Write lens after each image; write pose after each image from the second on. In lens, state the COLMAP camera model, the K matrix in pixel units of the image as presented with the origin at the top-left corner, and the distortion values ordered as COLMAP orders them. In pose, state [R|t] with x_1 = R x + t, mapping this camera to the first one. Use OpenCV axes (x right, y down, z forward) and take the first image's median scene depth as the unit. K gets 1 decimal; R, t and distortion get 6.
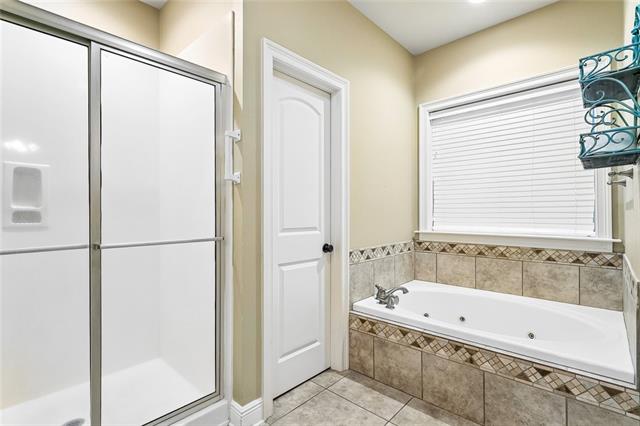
lens RADIAL K [[304.7, 0, 319.0], [0, 304.7, 215.7], [0, 0, 1]] dist [0.002987, 0.000176]
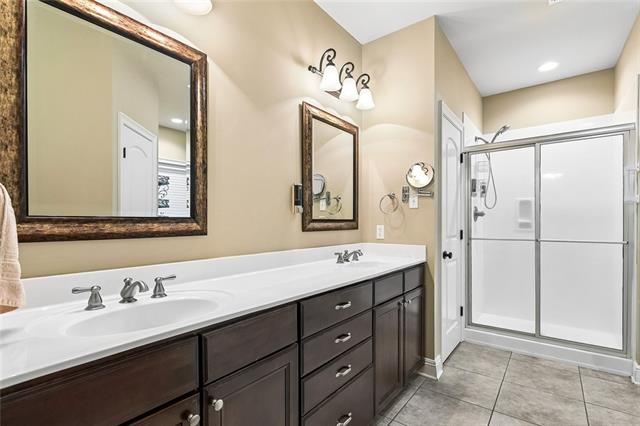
lens RADIAL K [[304.7, 0, 319.0], [0, 304.7, 215.7], [0, 0, 1]] dist [0.002987, 0.000176]
pose [[0.087717, -0.022133, -0.995900, 0.948967], [-0.006362, 0.999720, -0.022778, -0.007530], [0.996125, 0.008333, 0.087551, -0.527013]]
